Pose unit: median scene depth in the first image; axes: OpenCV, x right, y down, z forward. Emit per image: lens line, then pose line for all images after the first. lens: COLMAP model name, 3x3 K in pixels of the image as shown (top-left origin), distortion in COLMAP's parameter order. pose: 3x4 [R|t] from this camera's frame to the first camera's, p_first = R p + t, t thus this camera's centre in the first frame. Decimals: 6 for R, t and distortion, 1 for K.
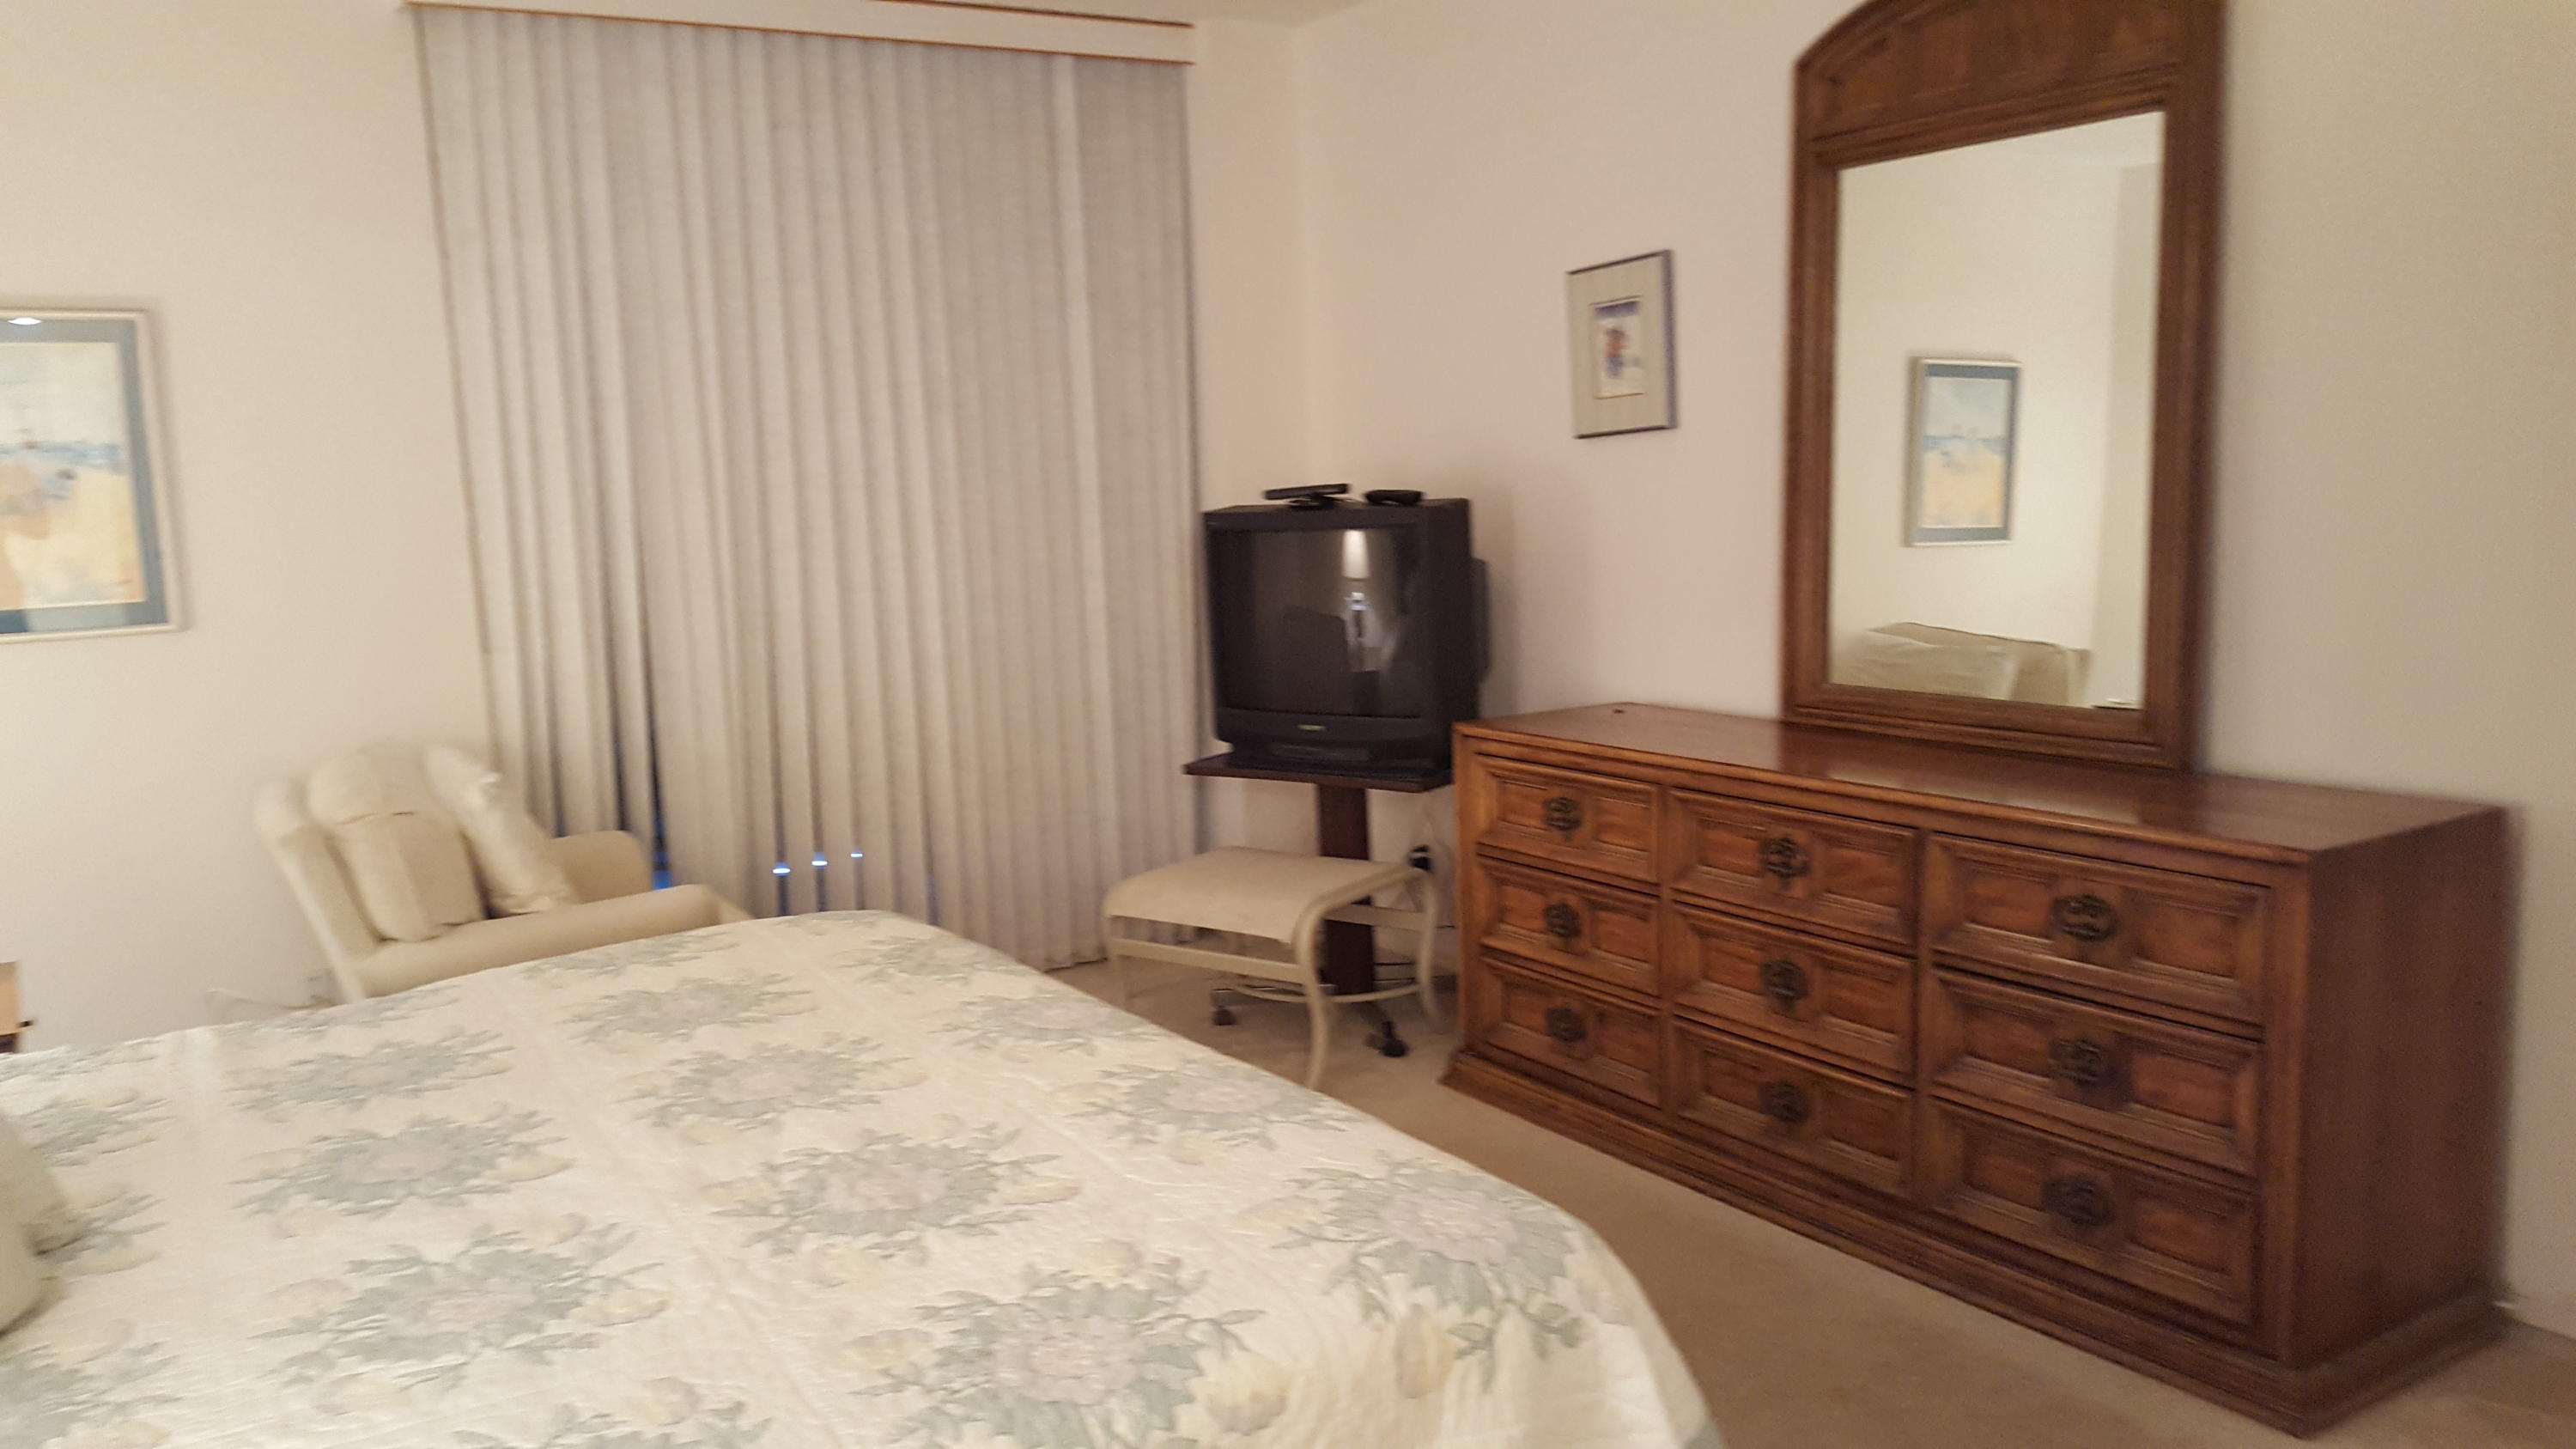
lens RADIAL K [[1904.5, 0, 1275.3], [0, 1904.5, 740.4], [0, 0, 1]] dist [0.180964, -0.357570]
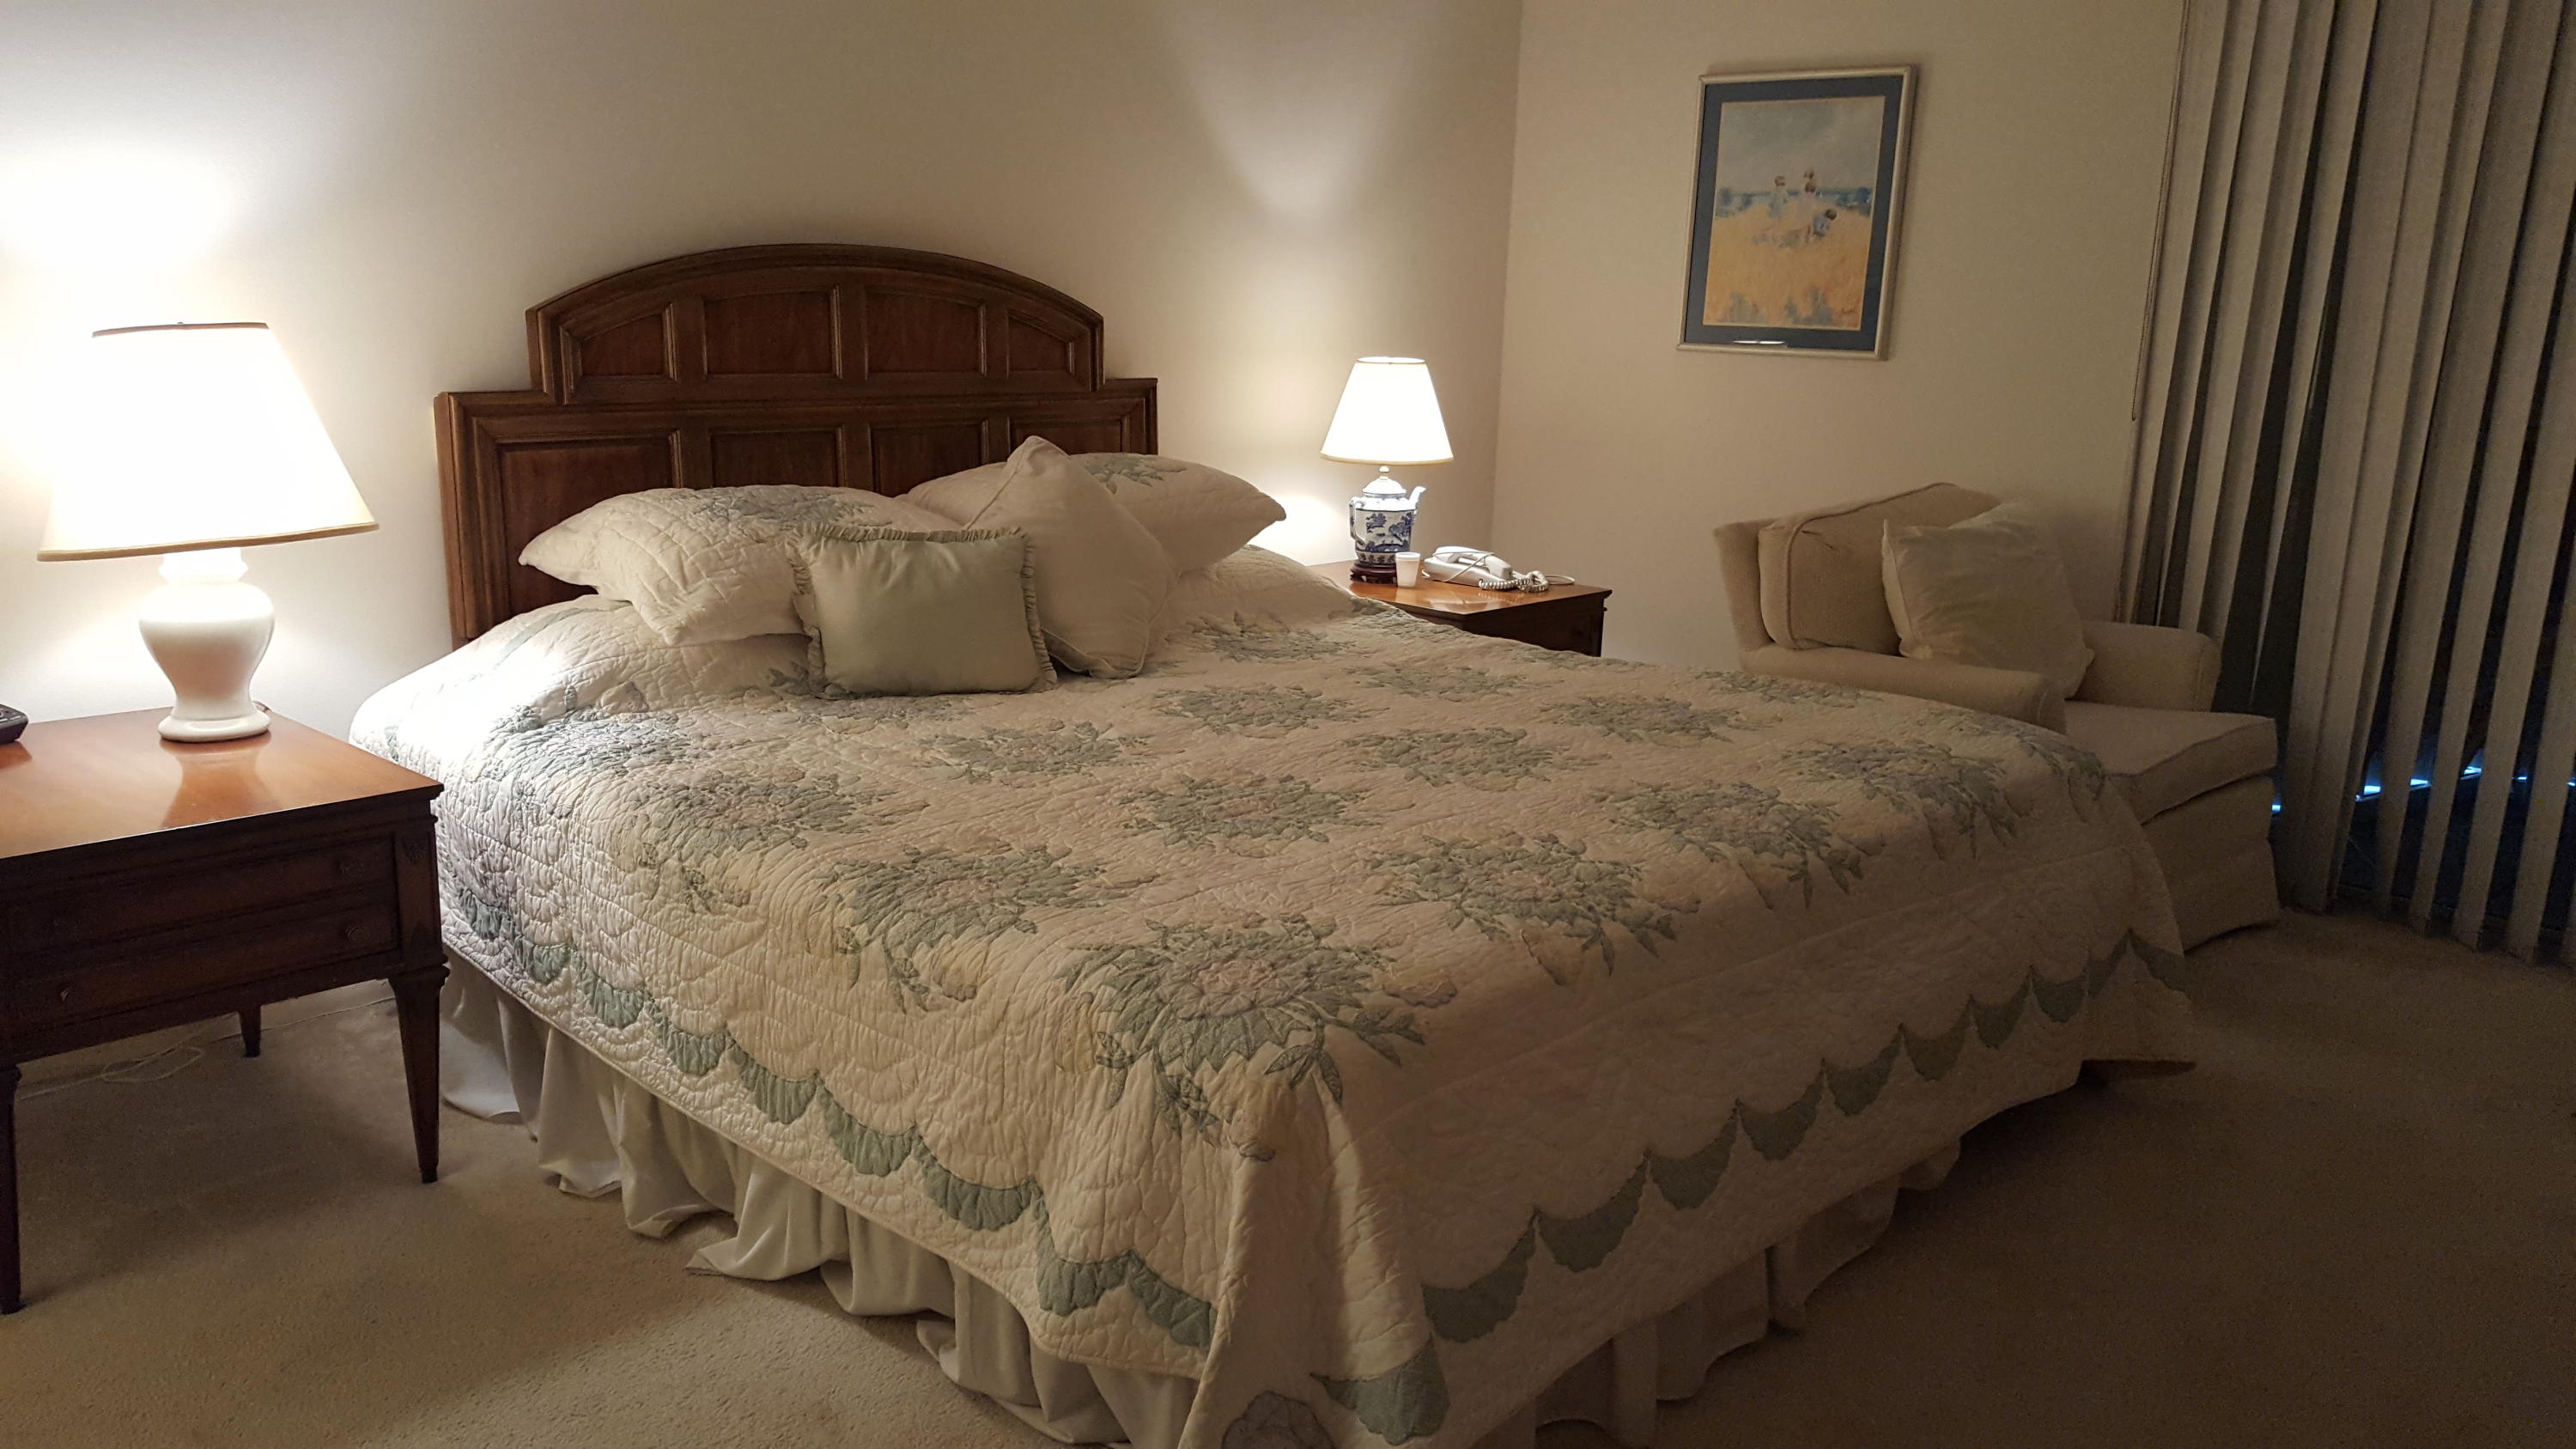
lens RADIAL K [[1904.5, 0, 1275.3], [0, 1904.5, 740.4], [0, 0, 1]] dist [0.180964, -0.357570]
pose [[0.249238, 0.283004, -0.926169, 0.910560], [-0.177740, 0.953472, 0.243516, -0.107943], [0.951992, 0.103924, 0.287942, 0.659464]]
